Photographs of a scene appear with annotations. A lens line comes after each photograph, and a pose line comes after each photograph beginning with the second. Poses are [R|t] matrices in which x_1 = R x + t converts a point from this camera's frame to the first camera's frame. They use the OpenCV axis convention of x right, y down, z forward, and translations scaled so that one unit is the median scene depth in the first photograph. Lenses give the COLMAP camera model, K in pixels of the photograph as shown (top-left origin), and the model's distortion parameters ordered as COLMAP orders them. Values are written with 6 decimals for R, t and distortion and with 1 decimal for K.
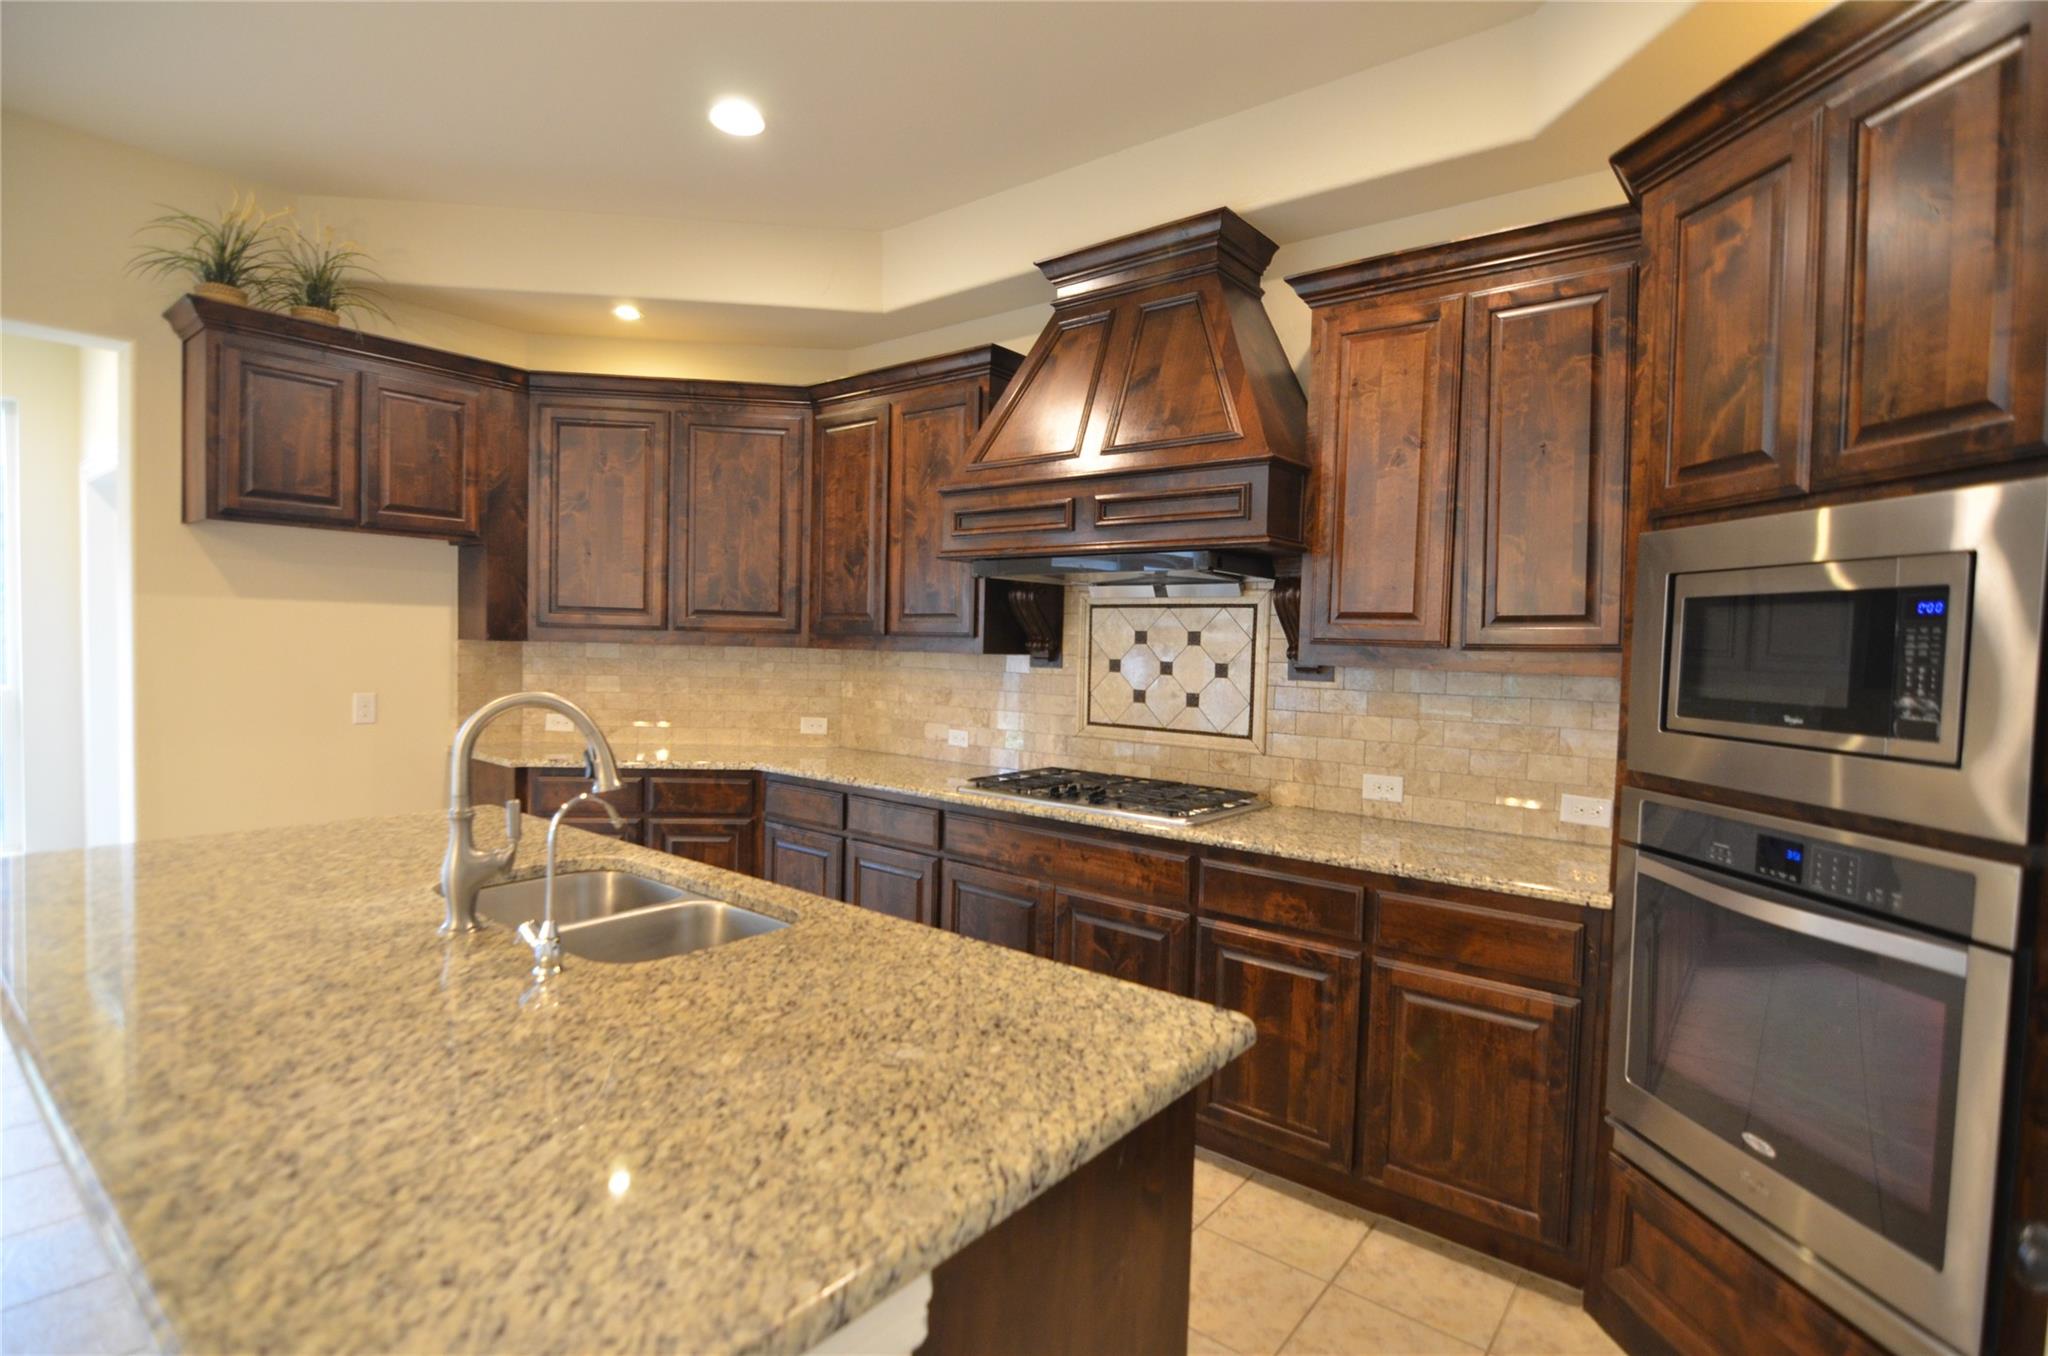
lens RADIAL K [[983.6, 0, 1024.0], [0, 983.6, 678.0], [0, 0, 1]] dist [-0.019447, -0.000311]
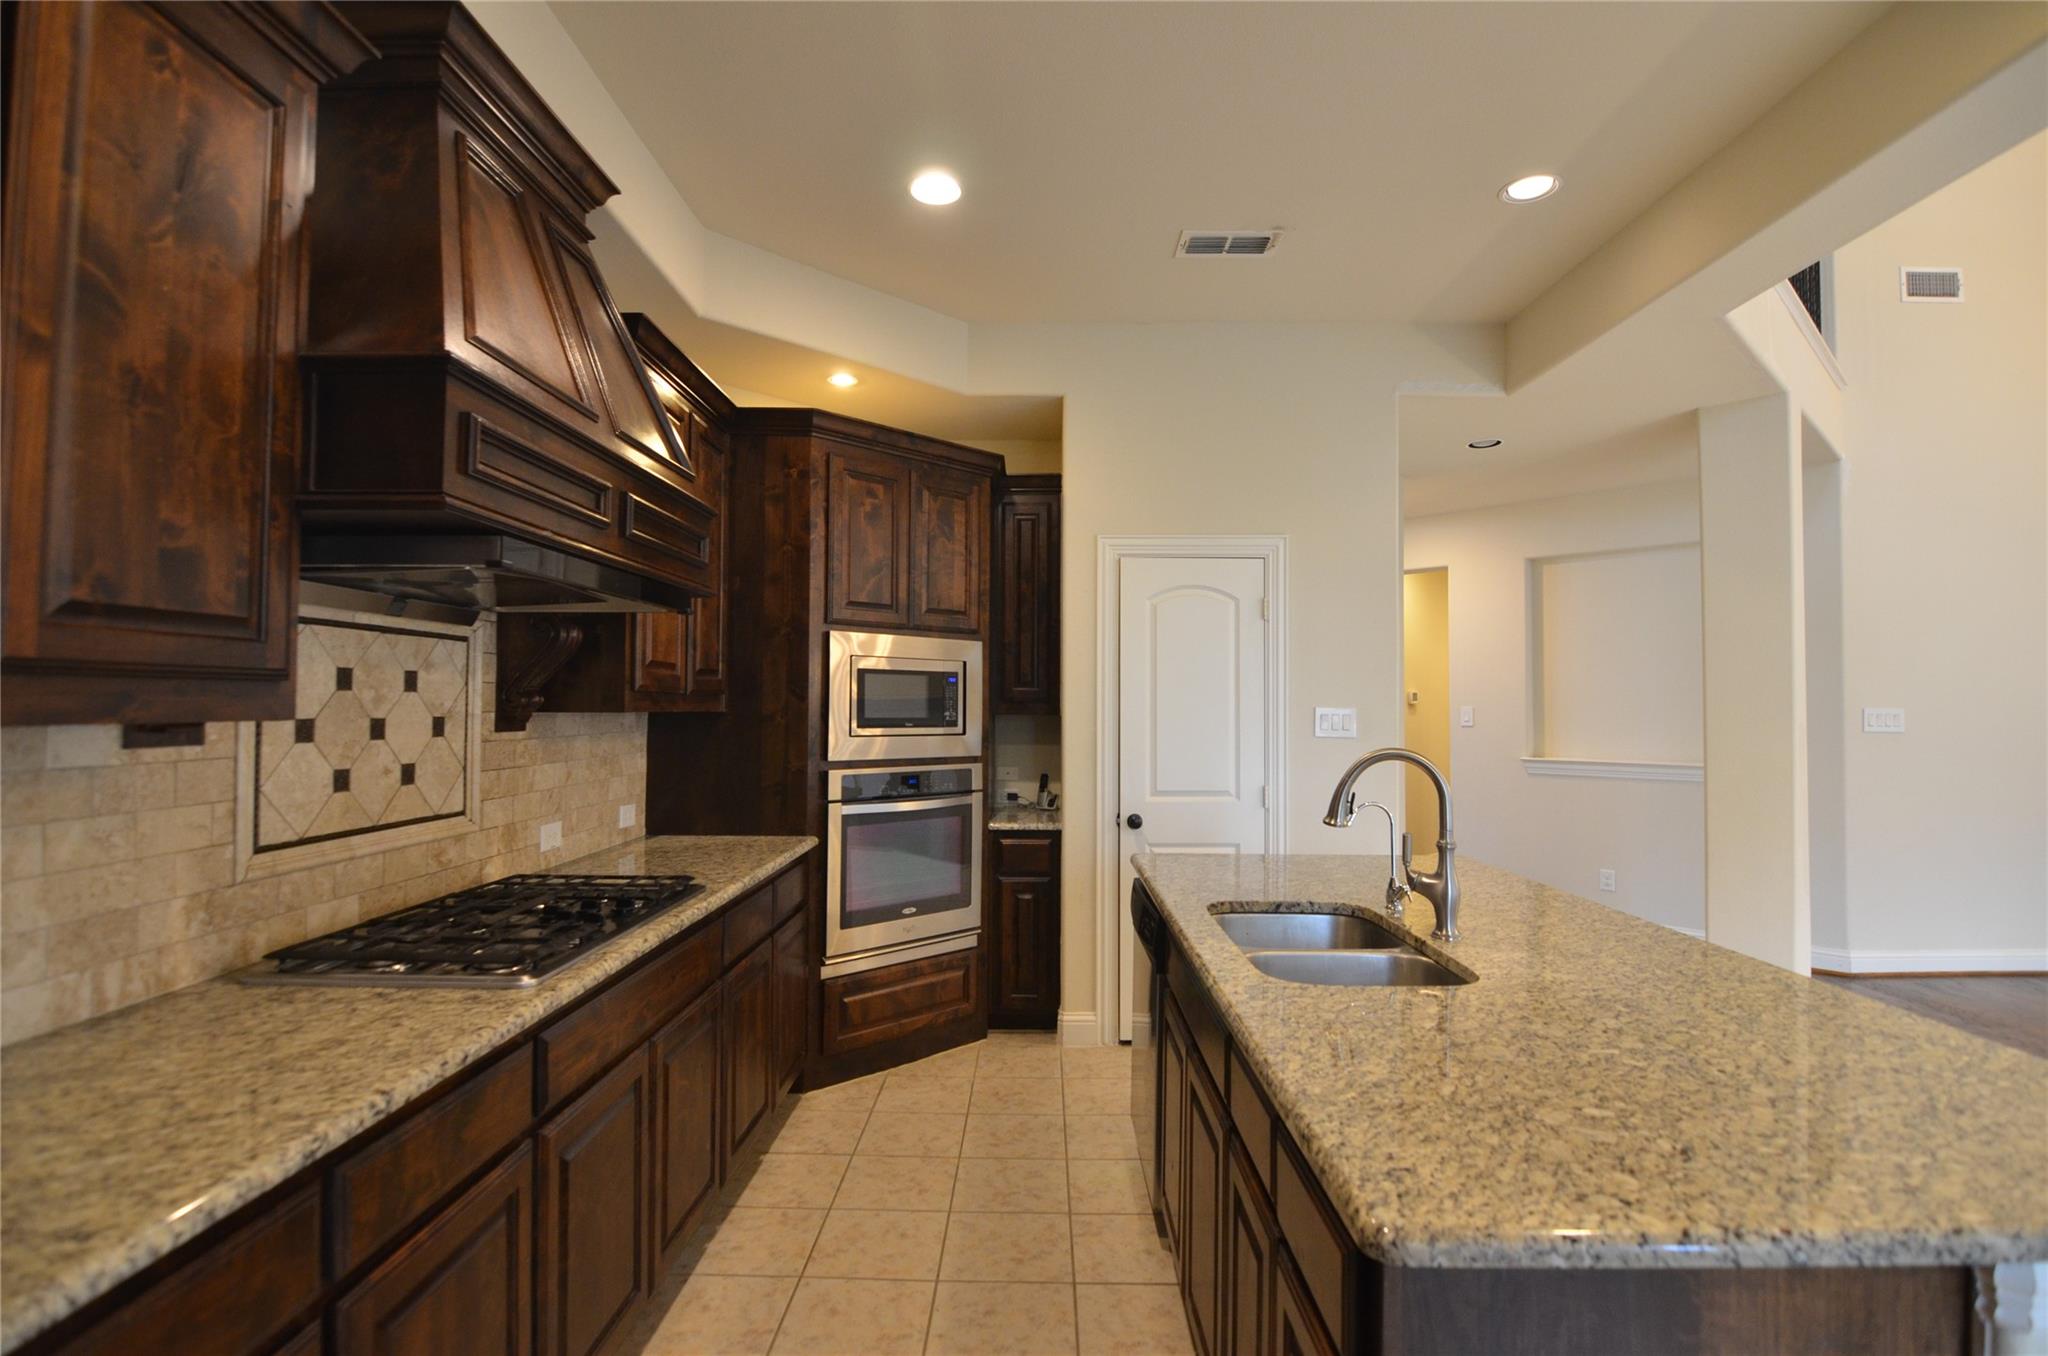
lens RADIAL K [[983.6, 0, 1024.0], [0, 983.6, 678.0], [0, 0, 1]] dist [-0.019447, -0.000311]
pose [[-0.612338, -0.007820, 0.790558, -0.610623], [0.006629, 0.999865, 0.015025, -0.050093], [-0.790569, 0.014441, -0.612203, 1.083321]]
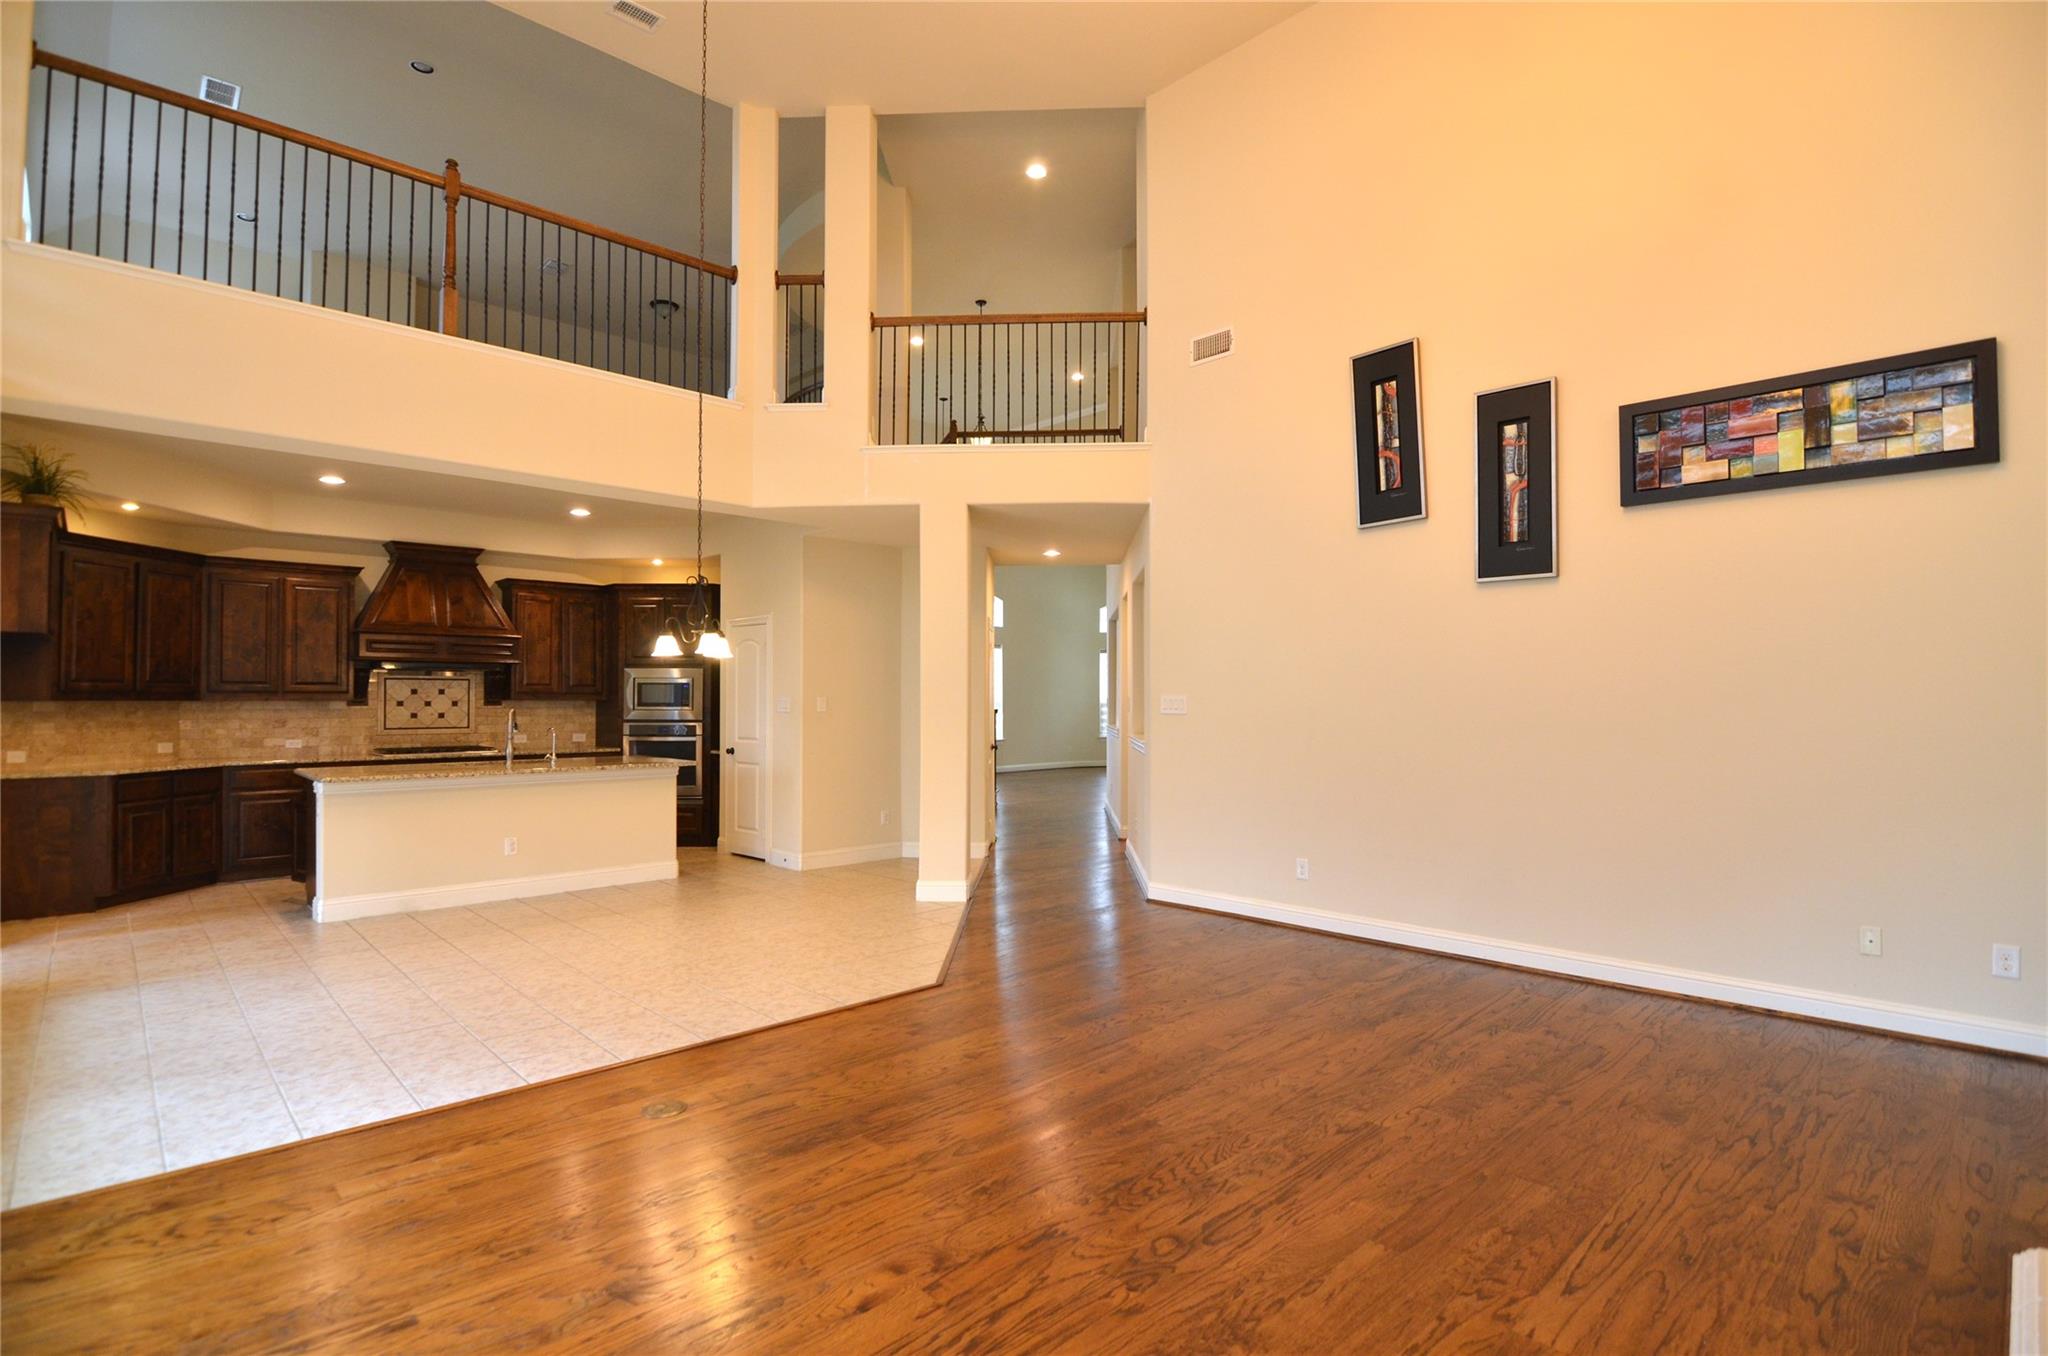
lens RADIAL K [[983.6, 0, 1024.0], [0, 983.6, 678.0], [0, 0, 1]] dist [-0.019447, -0.000311]
pose [[0.128031, -0.005127, 0.991757, -2.213793], [0.039660, 0.999213, 0.000046, -0.015718], [-0.990977, 0.039327, 0.128134, -0.871041]]
